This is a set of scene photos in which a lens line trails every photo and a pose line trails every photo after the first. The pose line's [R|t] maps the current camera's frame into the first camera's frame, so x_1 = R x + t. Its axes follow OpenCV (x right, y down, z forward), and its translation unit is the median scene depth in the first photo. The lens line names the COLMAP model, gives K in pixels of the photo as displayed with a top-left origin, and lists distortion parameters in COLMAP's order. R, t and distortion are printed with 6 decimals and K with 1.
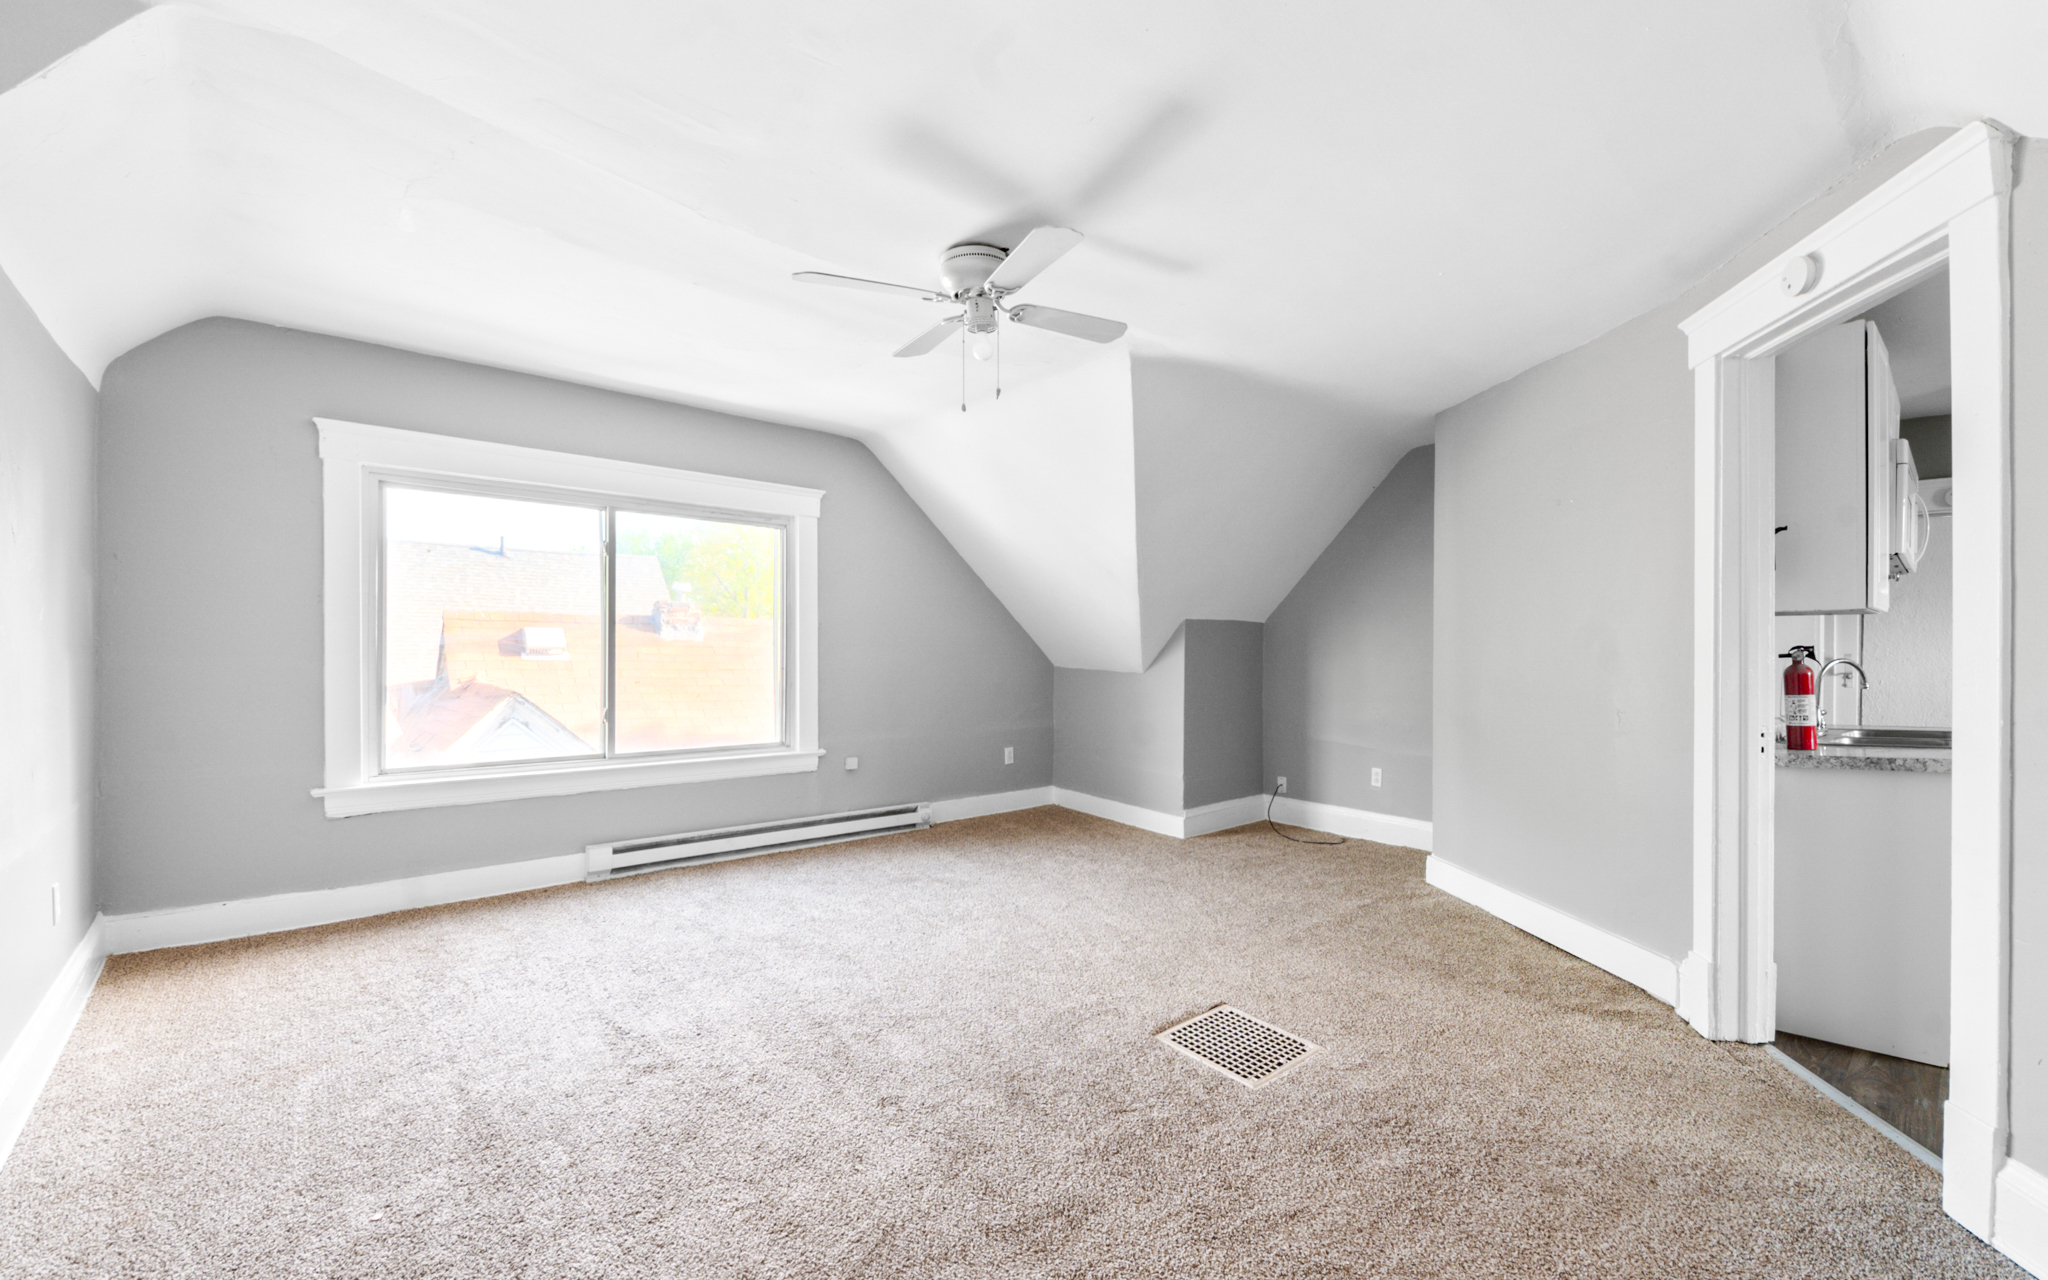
lens RADIAL K [[793.0, 0, 1024.0], [0, 793.0, 640.0], [0, 0, 1]] dist [-0.000216, -0.000105]
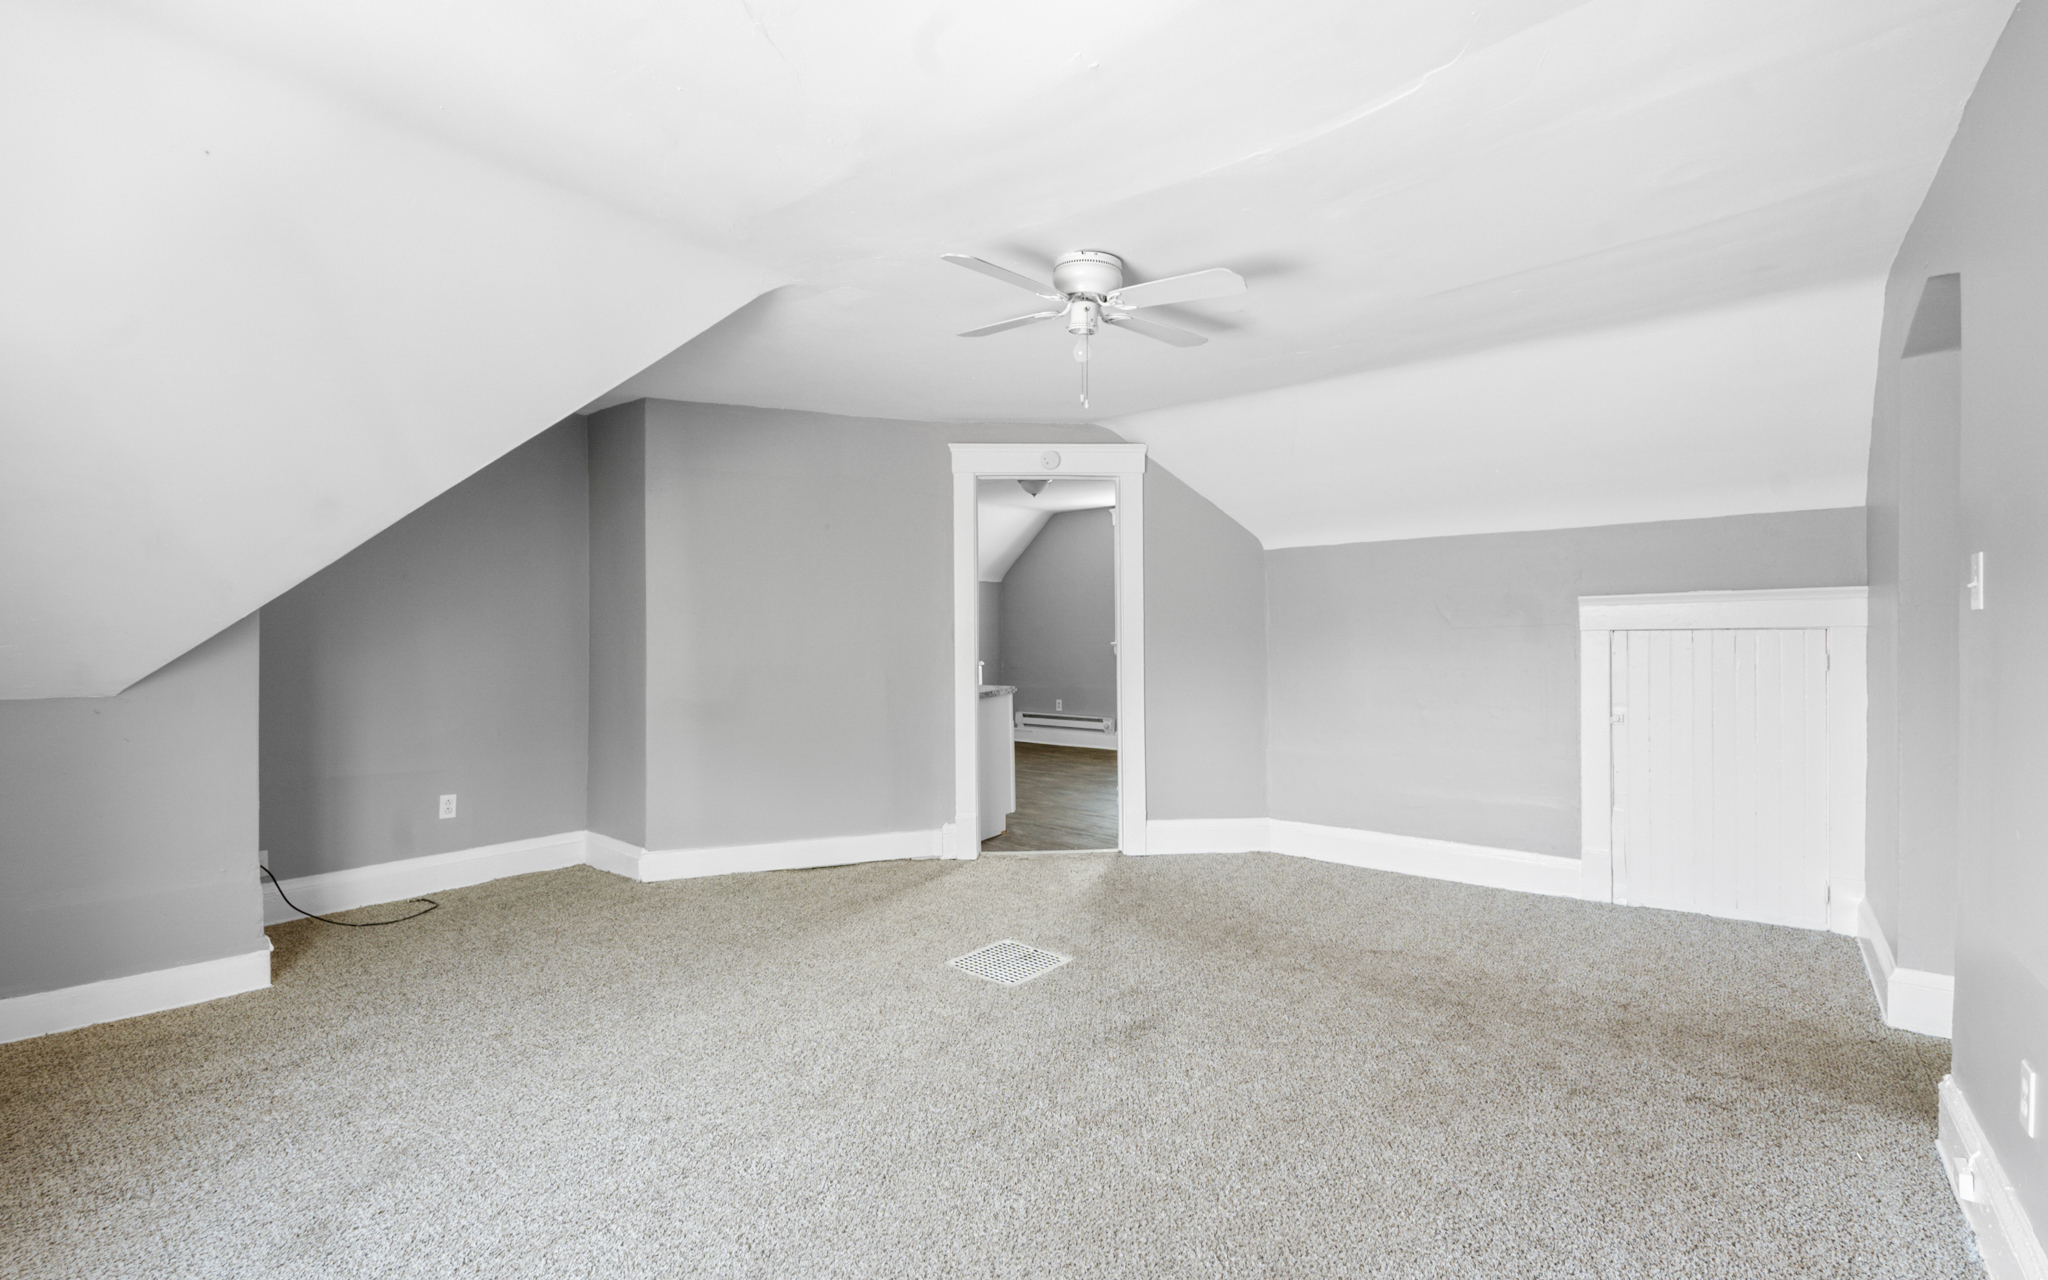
lens RADIAL K [[888.2, 0, 1024.0], [0, 888.2, 640.0], [0, 0, 1]] dist [-0.000416, -0.000172]
pose [[-0.202527, -0.006191, 0.979257, -0.640506], [-0.006213, 0.999968, 0.005038, 0.002101], [-0.979257, -0.005064, -0.202559, 0.762424]]
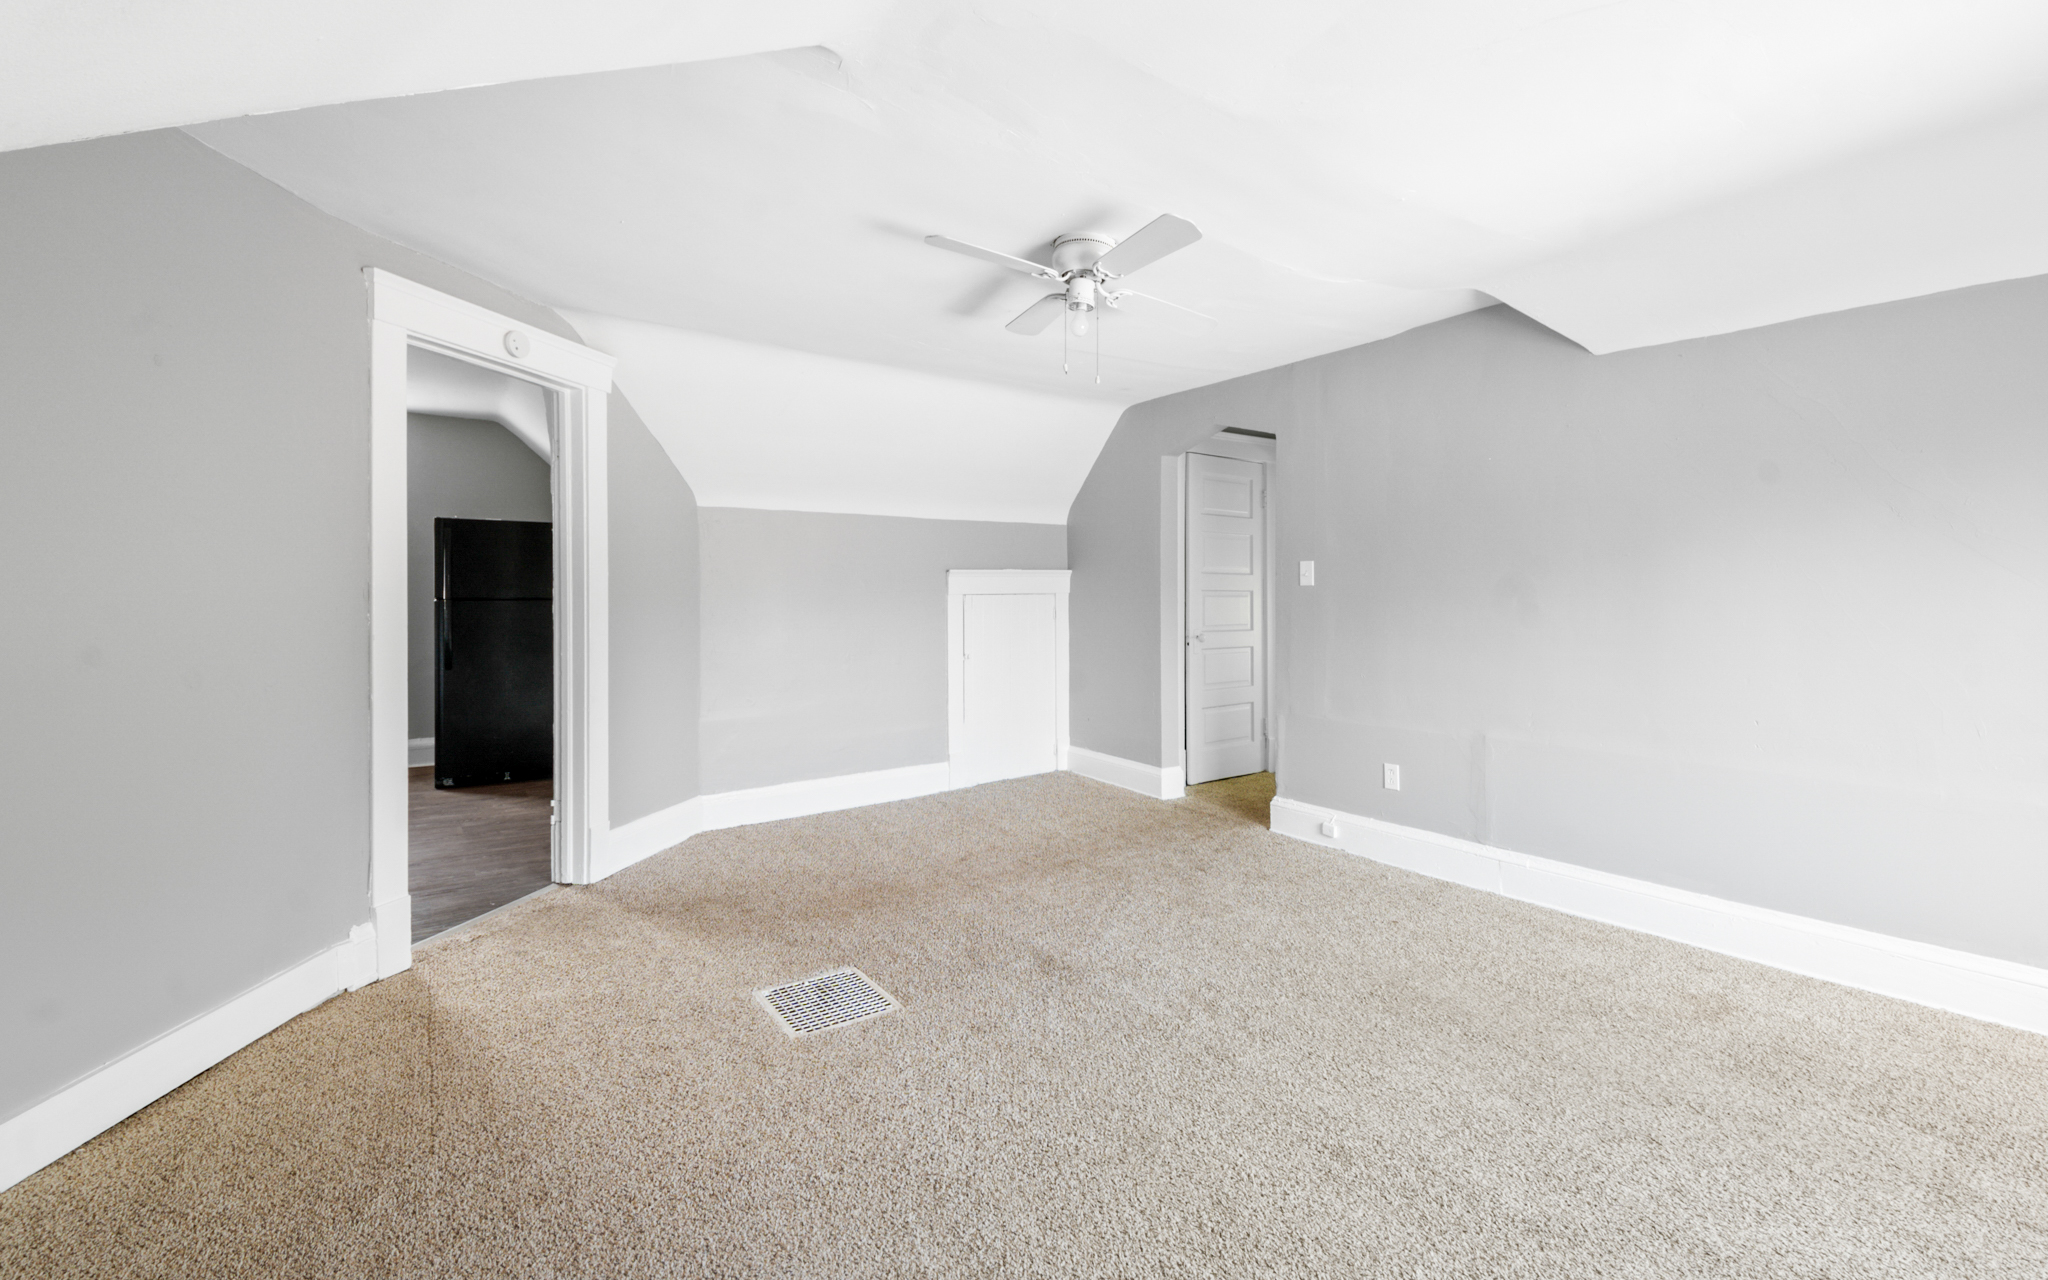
lens RADIAL K [[878.2, 0, 1025.1], [0, 878.2, 602.3], [0, 0, 1]] dist [0.000776, 0.000027]
pose [[-0.998076, 0.003385, 0.061904, -0.024805], [0.003260, 0.999992, -0.002124, 0.007618], [-0.061910, -0.001918, -0.998080, 1.258044]]
